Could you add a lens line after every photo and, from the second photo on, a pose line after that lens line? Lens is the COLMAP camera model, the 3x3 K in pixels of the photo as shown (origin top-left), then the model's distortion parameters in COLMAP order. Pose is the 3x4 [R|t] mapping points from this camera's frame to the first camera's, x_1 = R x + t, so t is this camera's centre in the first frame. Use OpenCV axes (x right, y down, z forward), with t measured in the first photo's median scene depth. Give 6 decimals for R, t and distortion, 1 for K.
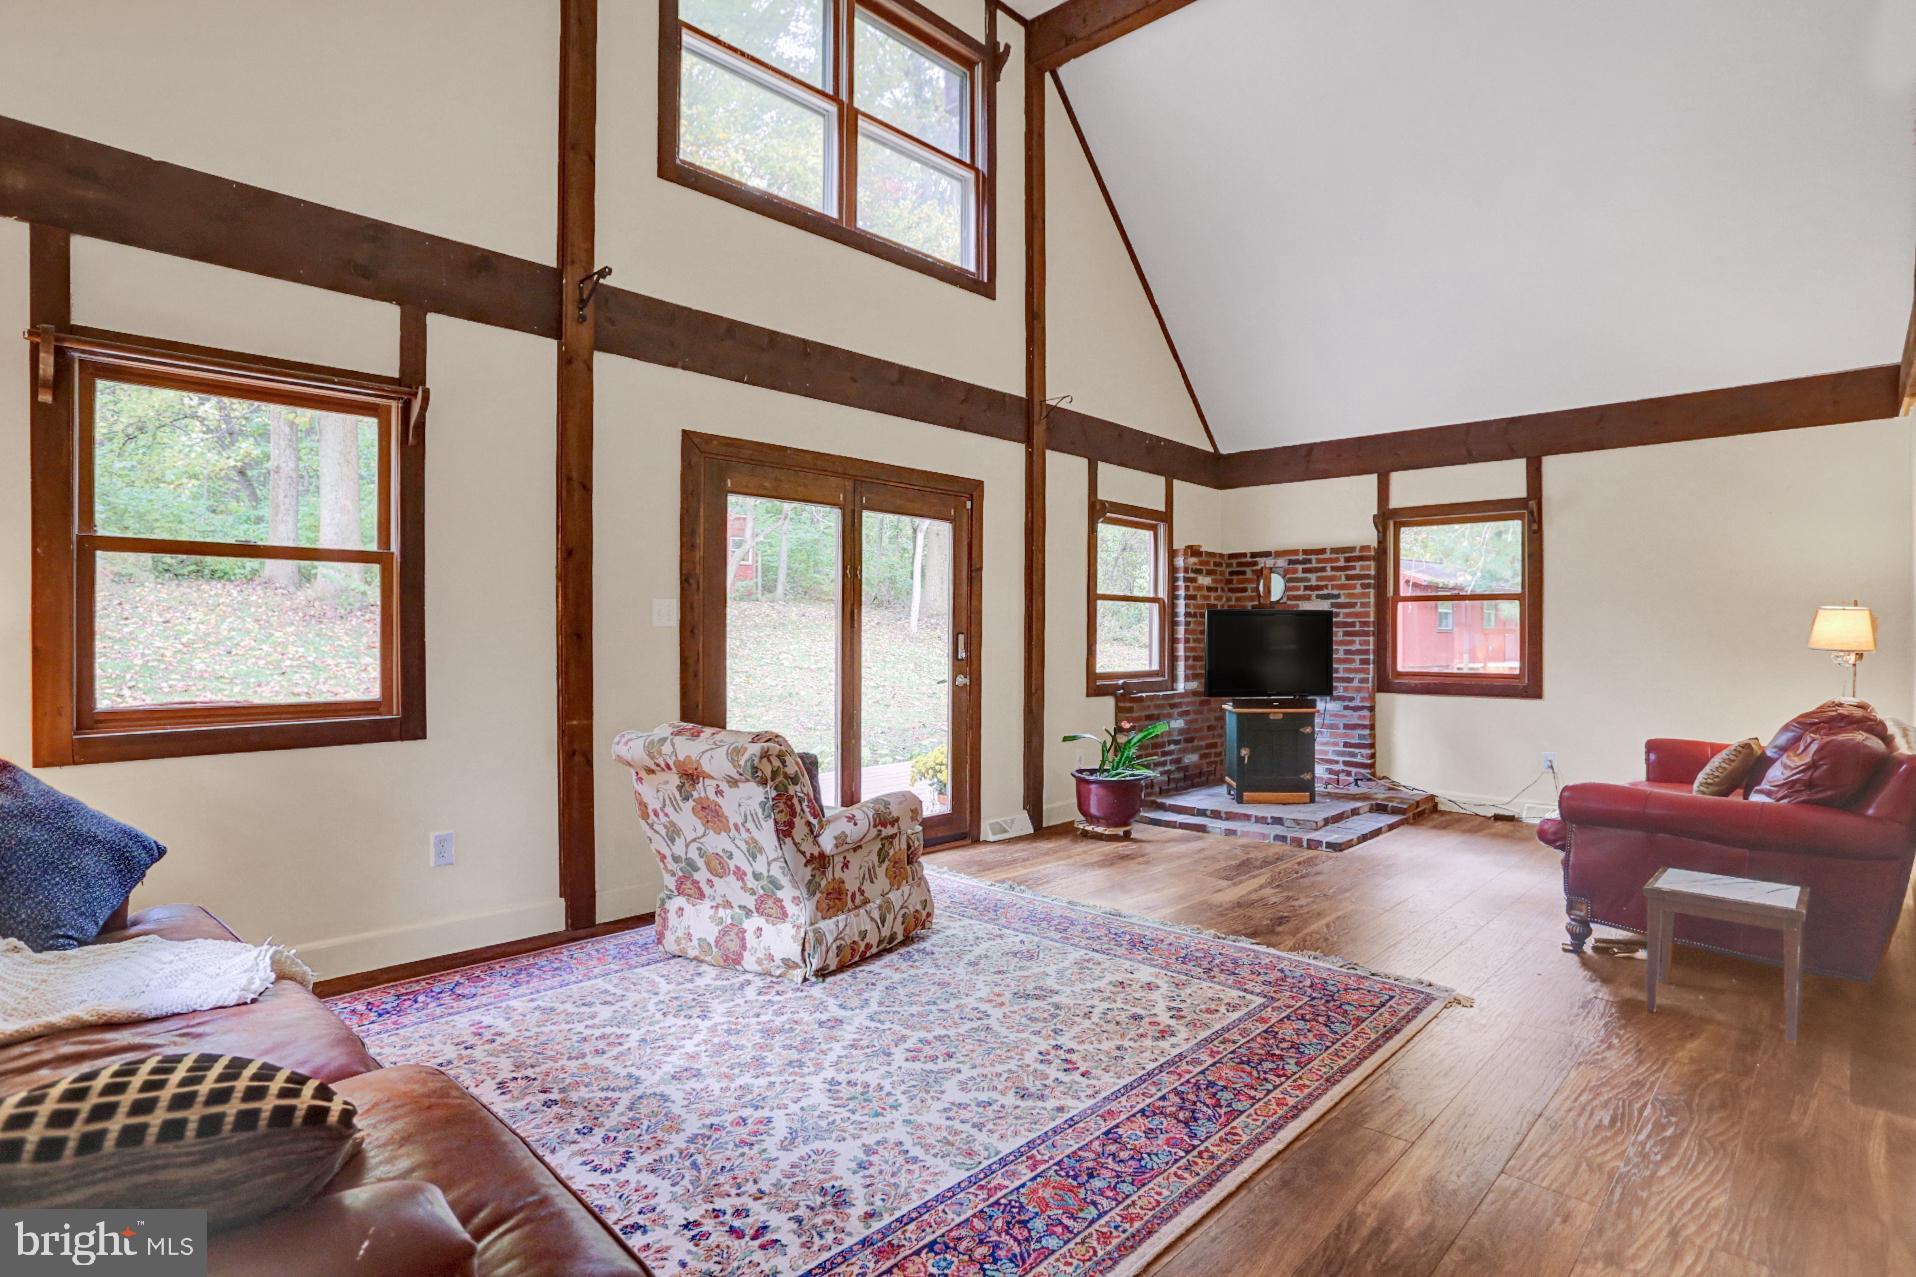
lens RADIAL K [[957.4, 0, 950.8], [0, 957.4, 649.5], [0, 0, 1]] dist [-0.056962, 0.000898]
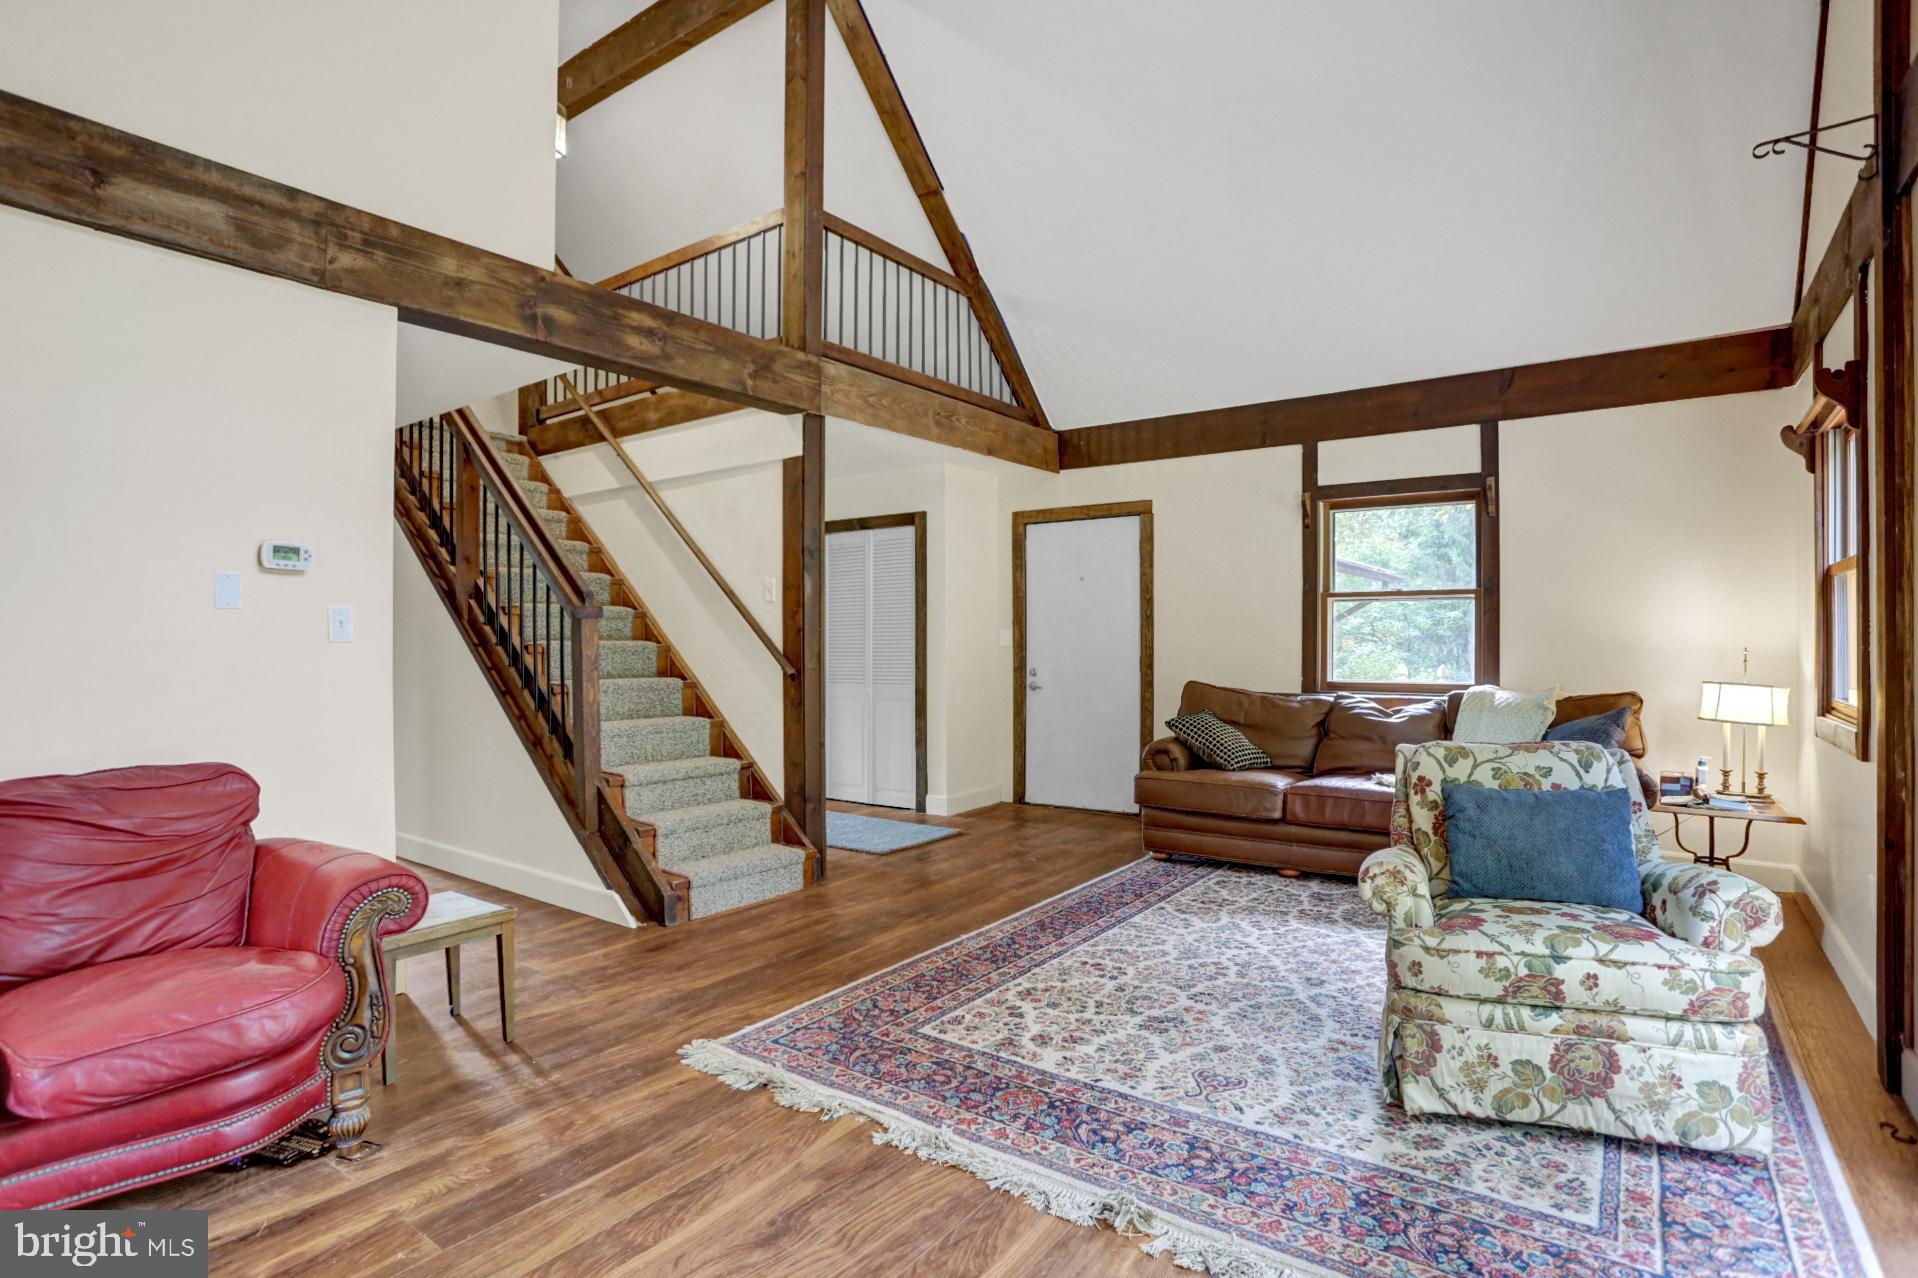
lens RADIAL K [[947.3, 0, 959.0], [0, 947.3, 639.0], [0, 0, 1]] dist [-0.072264, 0.031447]
pose [[-0.990291, 0.000347, -0.139011, 0.234107], [-0.001534, 0.999909, 0.013425, -0.014889], [0.139003, 0.013508, -0.990200, 1.061128]]
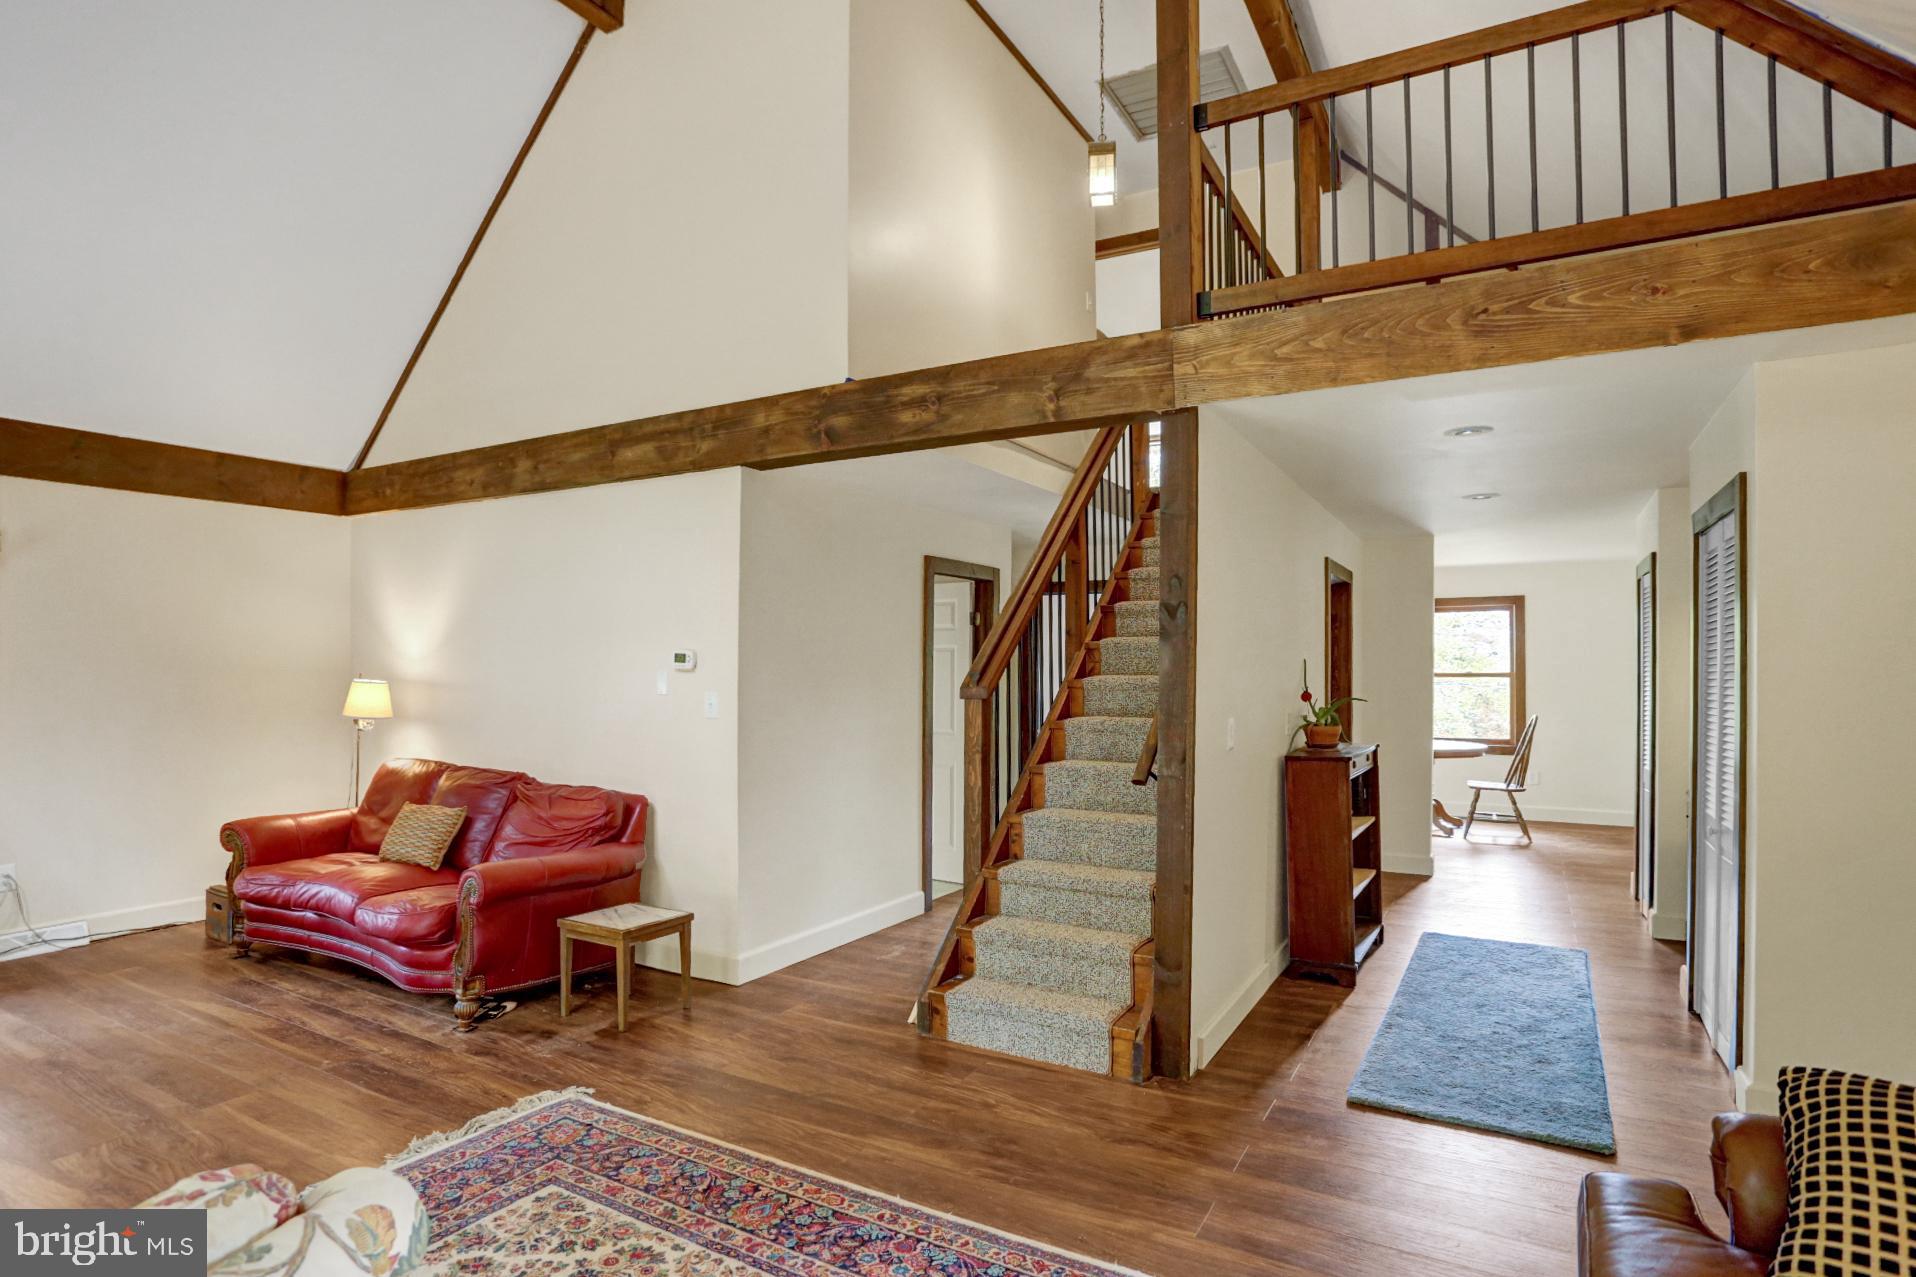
lens RADIAL K [[1017.5, 0, 957.2], [0, 1017.5, 628.7], [0, 0, 1]] dist [-0.024085, -0.000101]
pose [[-0.242705, 0.030943, 0.969607, -0.348642], [0.009204, 0.999520, -0.029594, -0.050051], [-0.970057, 0.001741, -0.242873, 0.481468]]
